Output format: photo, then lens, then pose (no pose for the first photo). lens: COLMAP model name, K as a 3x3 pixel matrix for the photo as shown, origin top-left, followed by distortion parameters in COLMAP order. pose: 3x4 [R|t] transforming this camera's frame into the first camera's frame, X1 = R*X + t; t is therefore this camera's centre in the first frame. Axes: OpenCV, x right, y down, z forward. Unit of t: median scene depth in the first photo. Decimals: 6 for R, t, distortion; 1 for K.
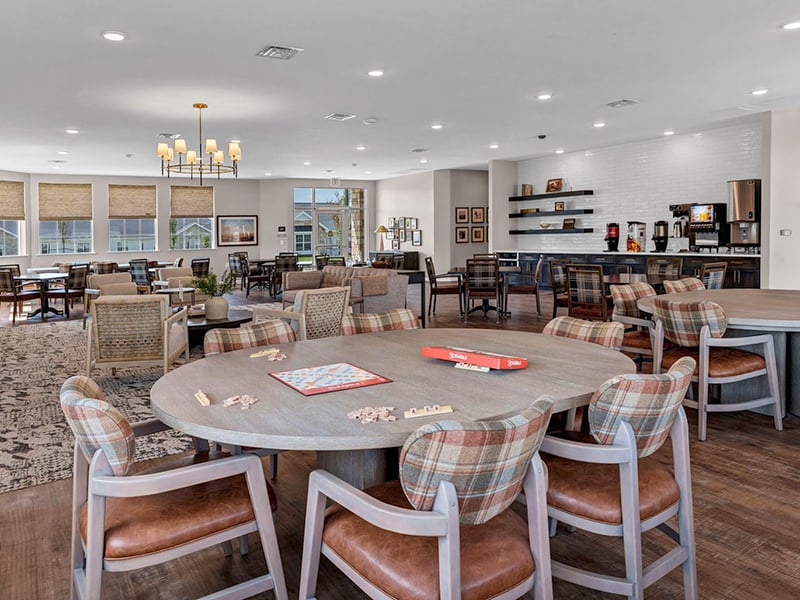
lens RADIAL K [[539.9, 0, 401.3], [0, 539.9, 319.8], [0, 0, 1]] dist [-0.002460, -0.000993]
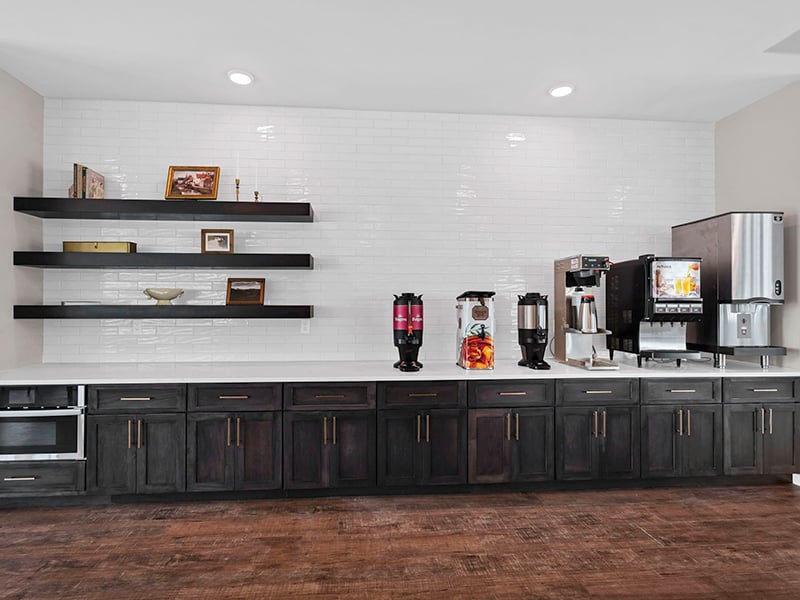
lens RADIAL K [[433.6, 0, 381.1], [0, 433.6, 297.1], [0, 0, 1]] dist [0.001258, -0.000578]
pose [[0.520168, 0.053055, 0.852415, 0.109765], [0.119824, 0.983664, -0.134344, -0.123670], [-0.845617, 0.172021, 0.505313, 0.771263]]
